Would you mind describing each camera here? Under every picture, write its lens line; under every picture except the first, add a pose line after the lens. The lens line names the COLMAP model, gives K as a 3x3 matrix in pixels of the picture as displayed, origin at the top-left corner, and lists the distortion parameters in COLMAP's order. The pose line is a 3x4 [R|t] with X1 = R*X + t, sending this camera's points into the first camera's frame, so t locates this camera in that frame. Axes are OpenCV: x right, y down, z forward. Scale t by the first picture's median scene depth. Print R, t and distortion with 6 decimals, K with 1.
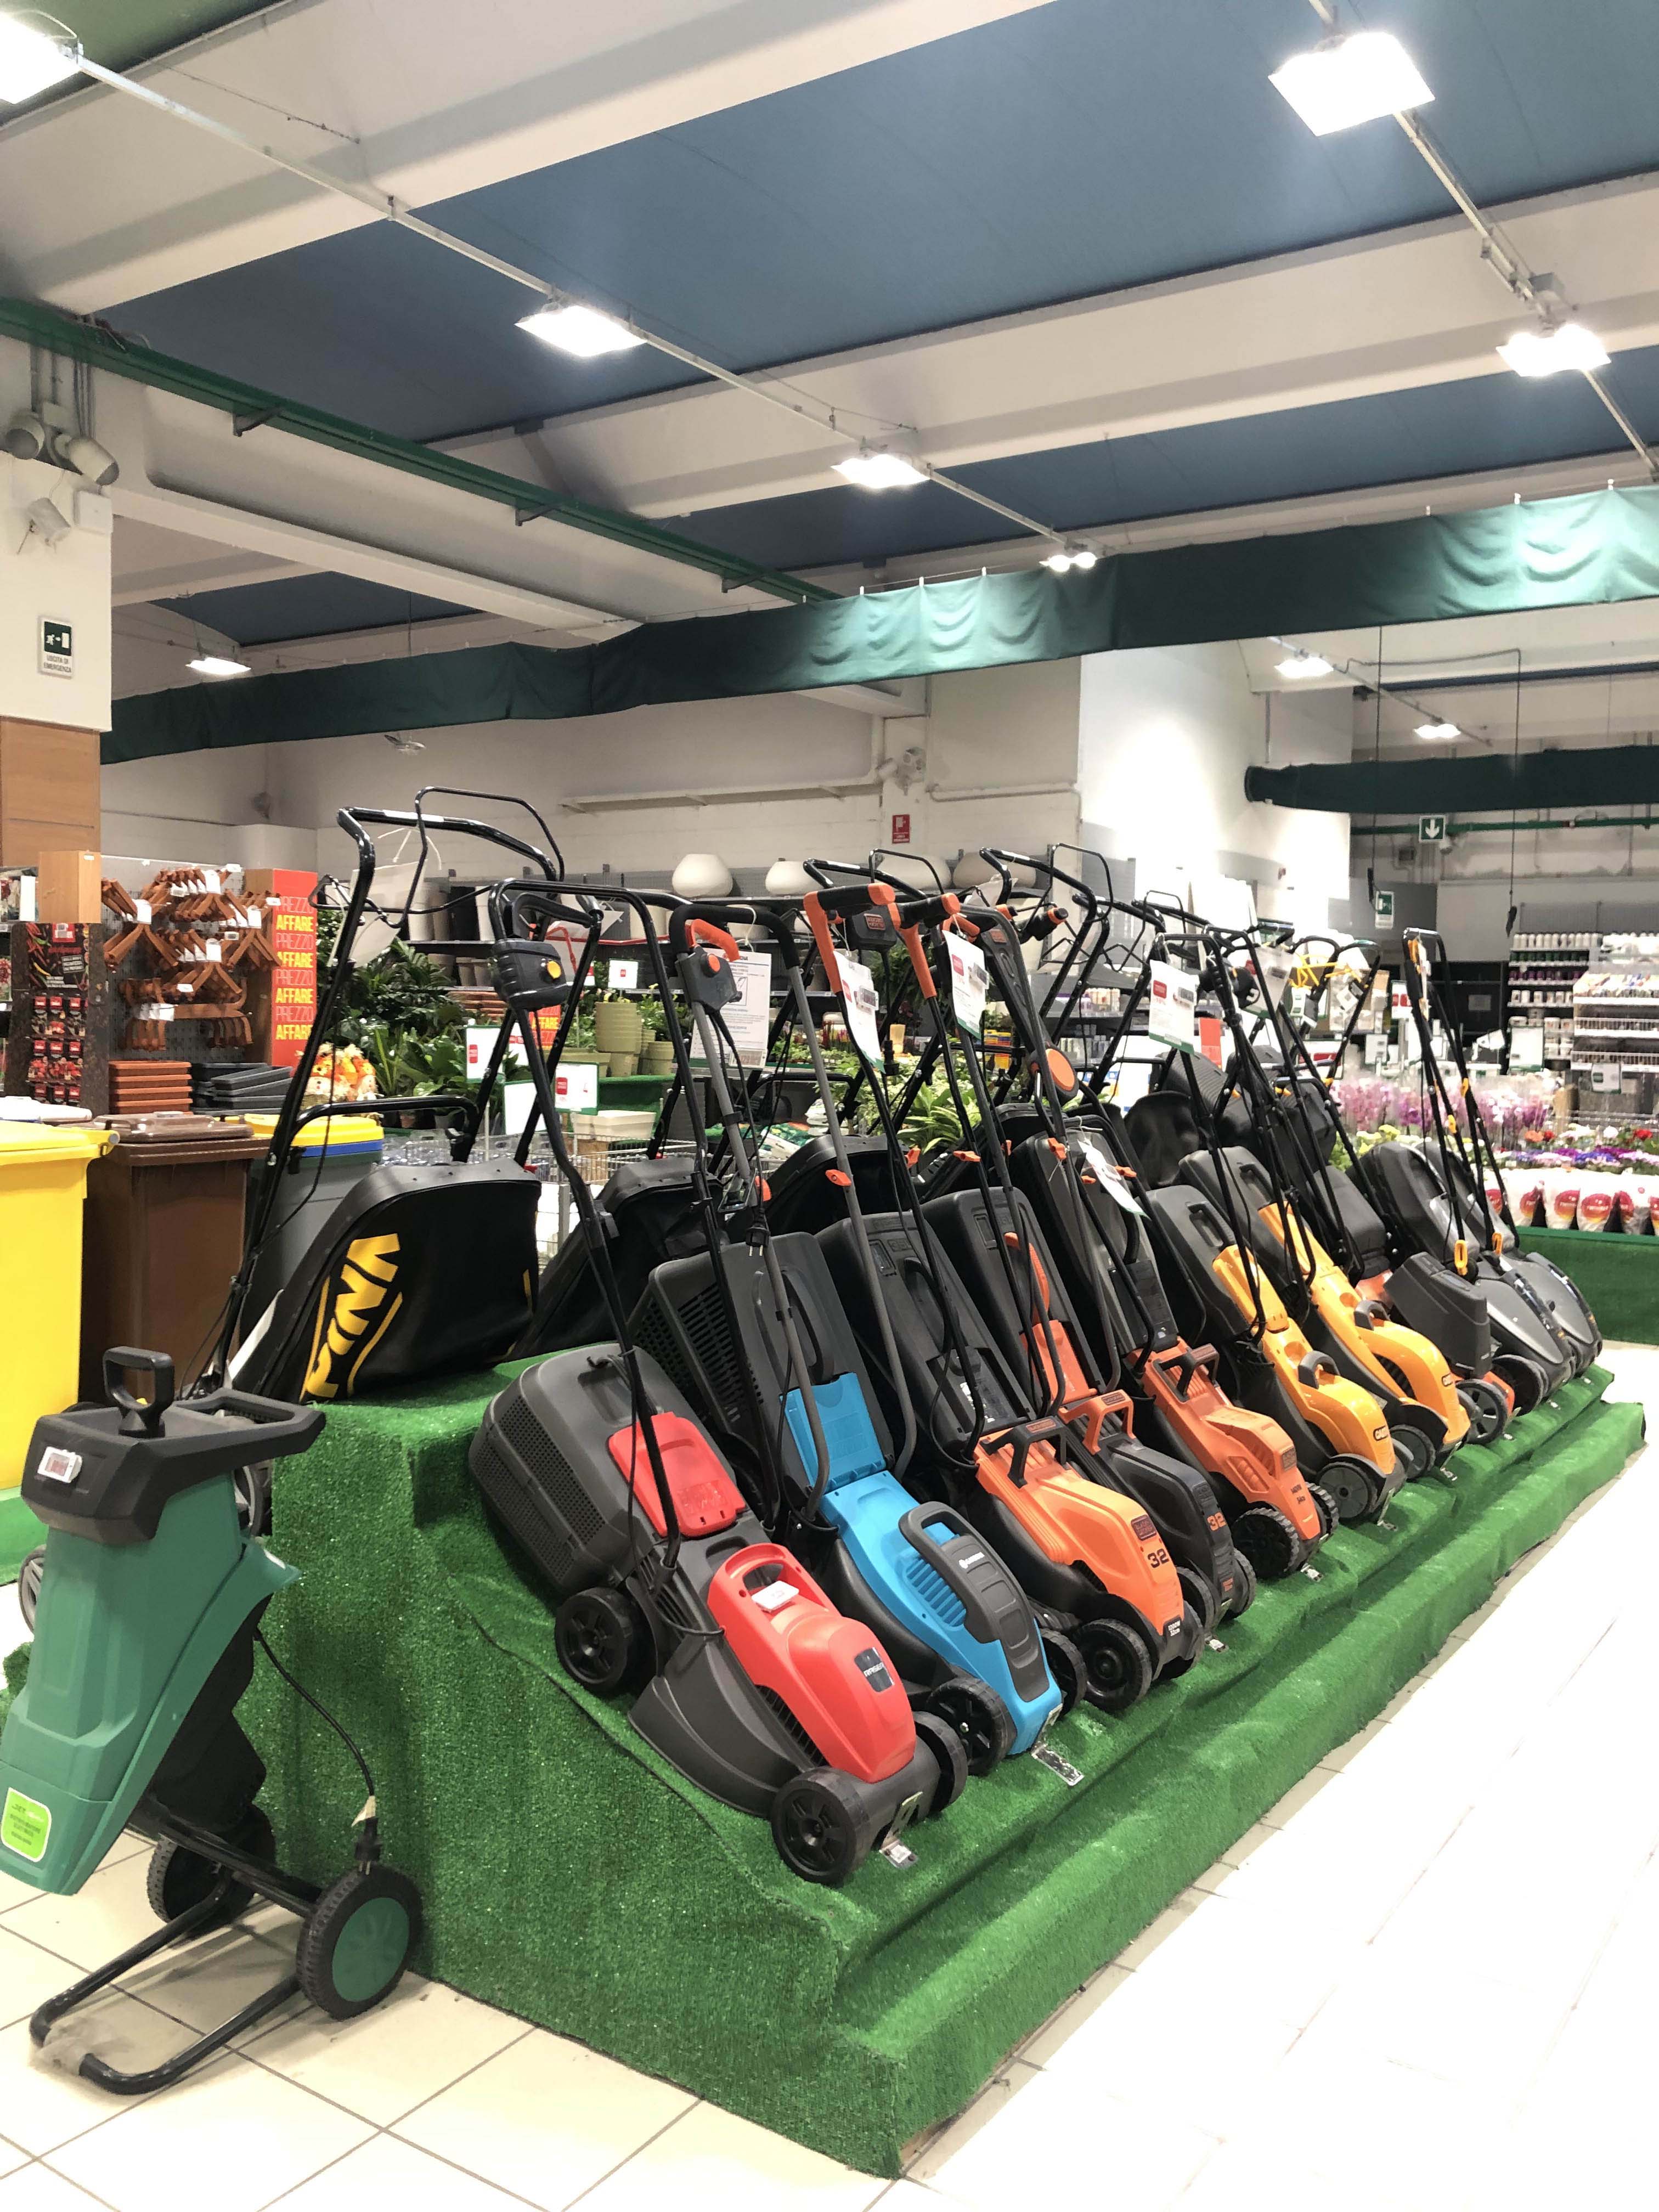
lens RADIAL K [[1792.6, 0, 829.7], [0, 1792.6, 1105.5], [0, 0, 1]] dist [-0.016107, 0.000788]
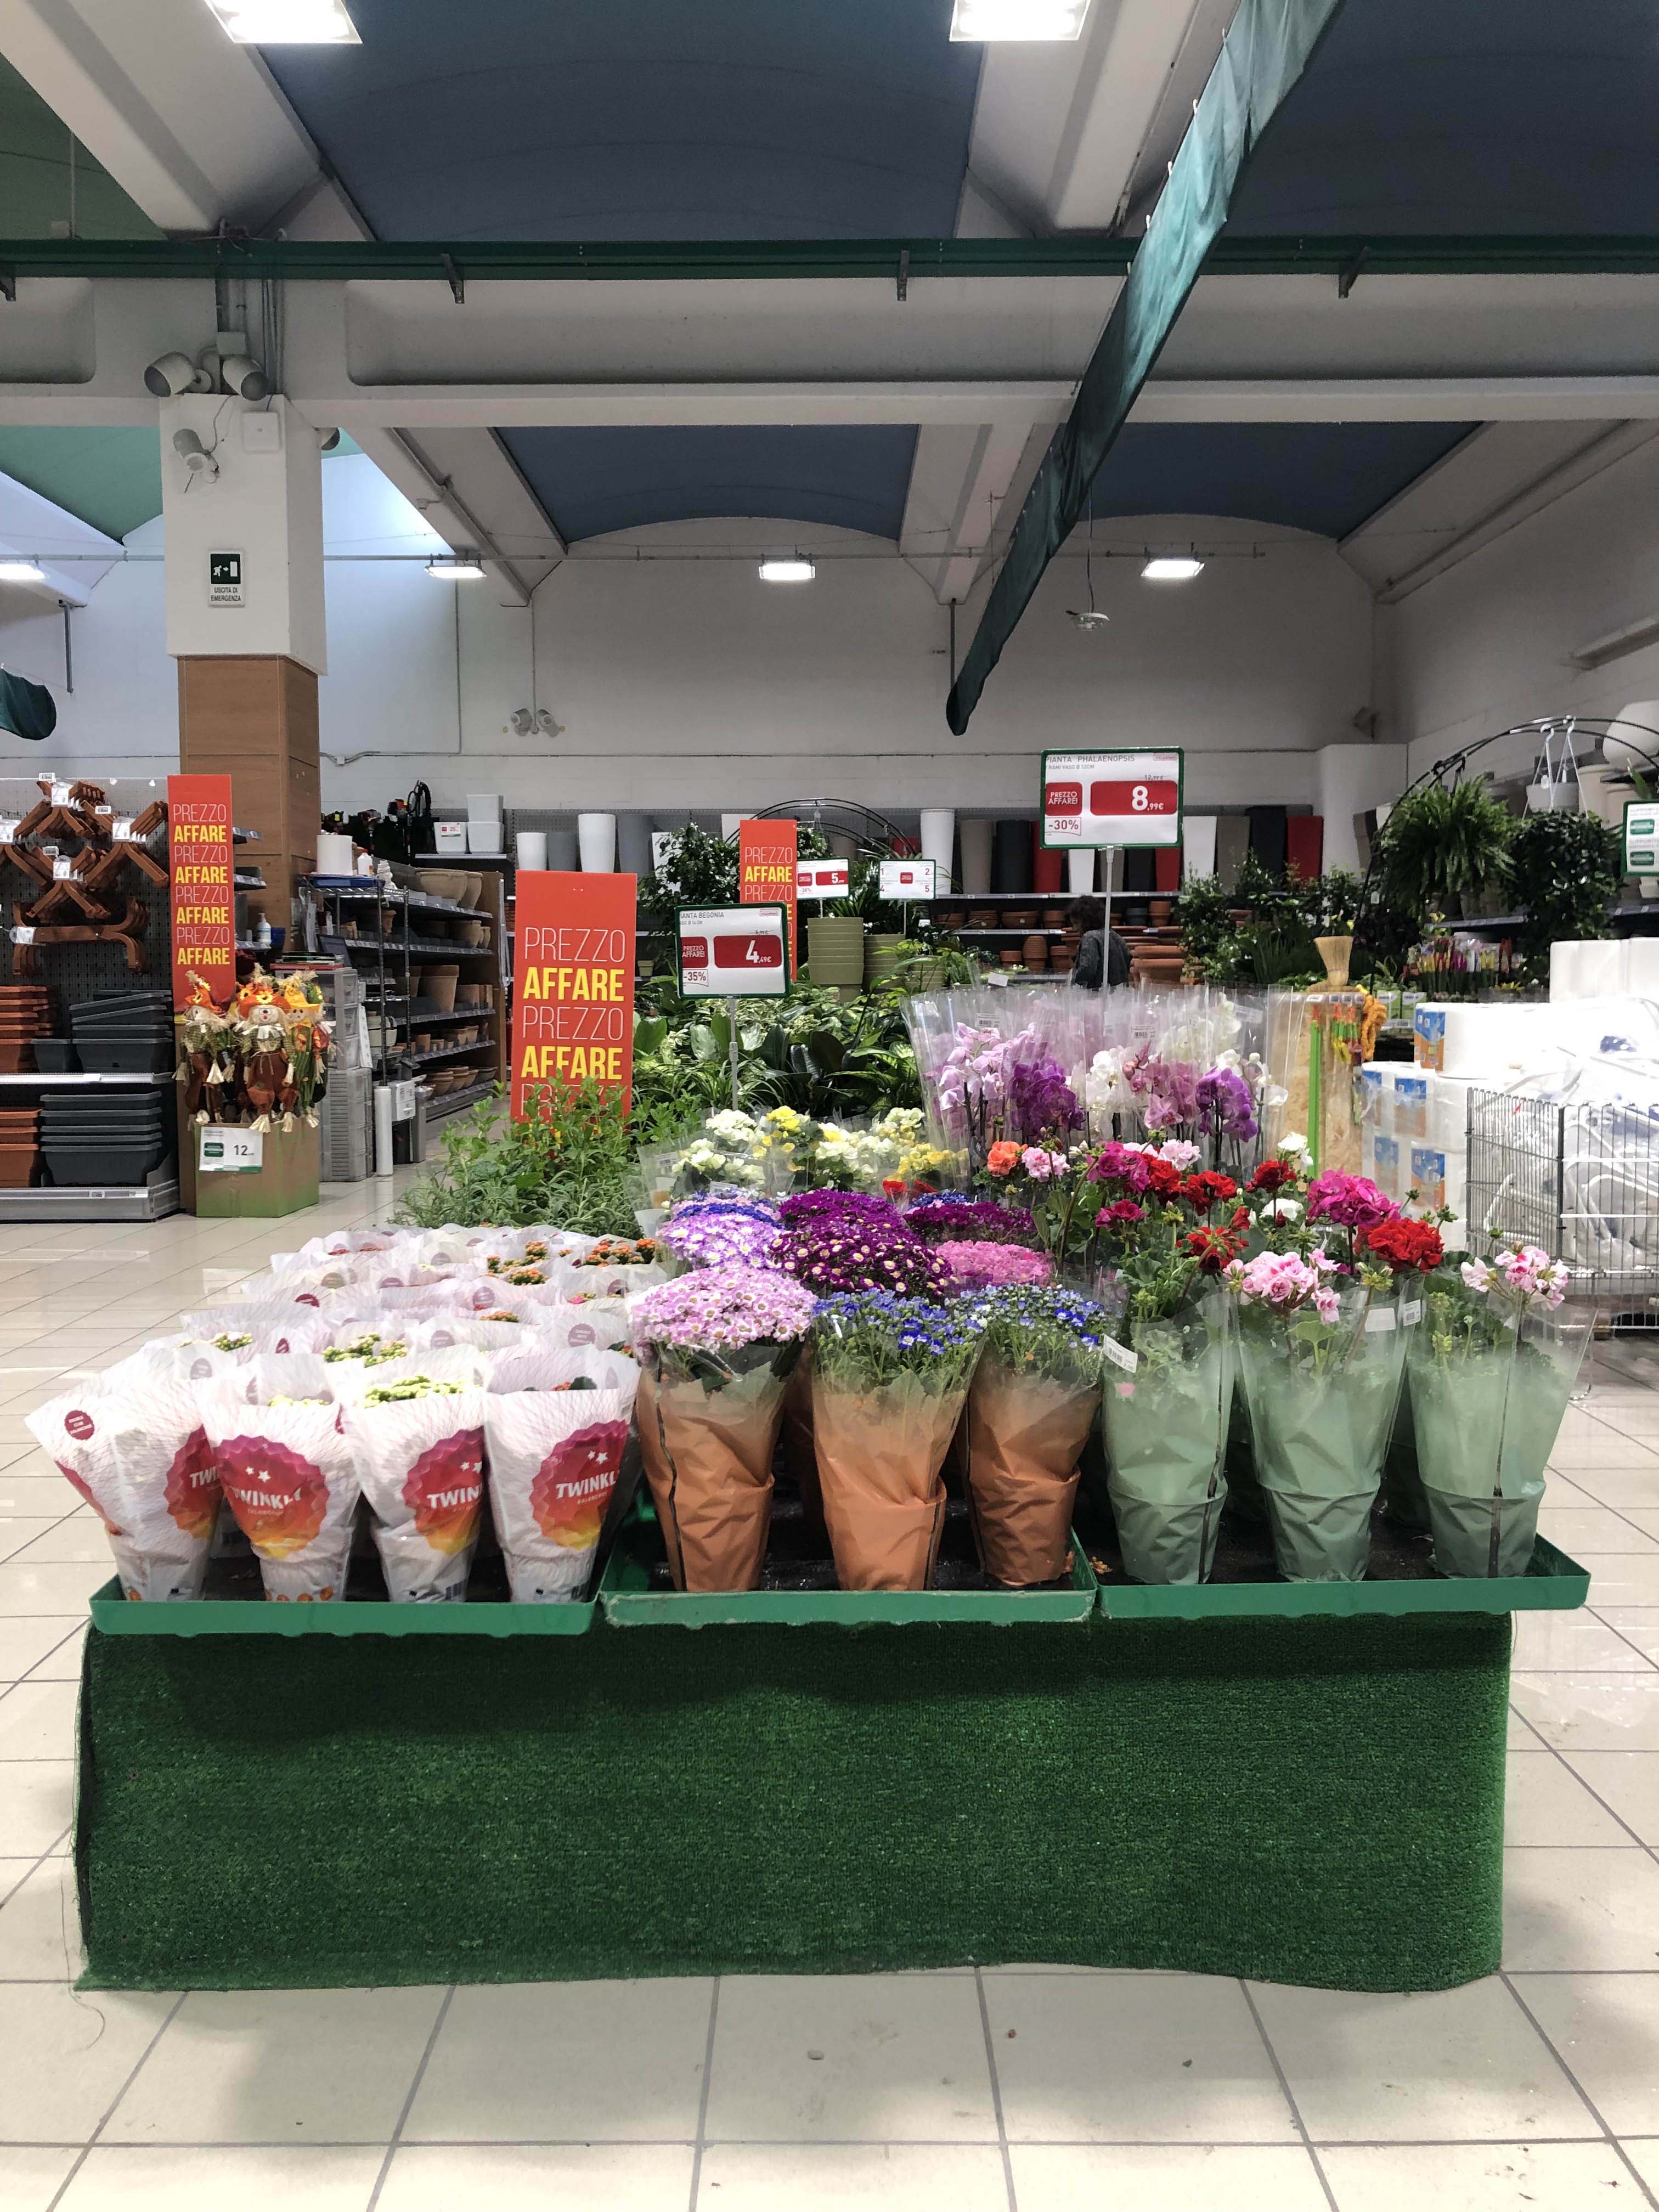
lens RADIAL K [[1792.6, 0, 830.1], [0, 1792.6, 1113.7], [0, 0, 1]] dist [-0.016107, 0.000788]
pose [[0.554268, 0.050099, -0.830829, 0.596880], [-0.038504, 0.998662, 0.034532, -0.005001], [0.831447, 0.012850, 0.555455, 0.727724]]
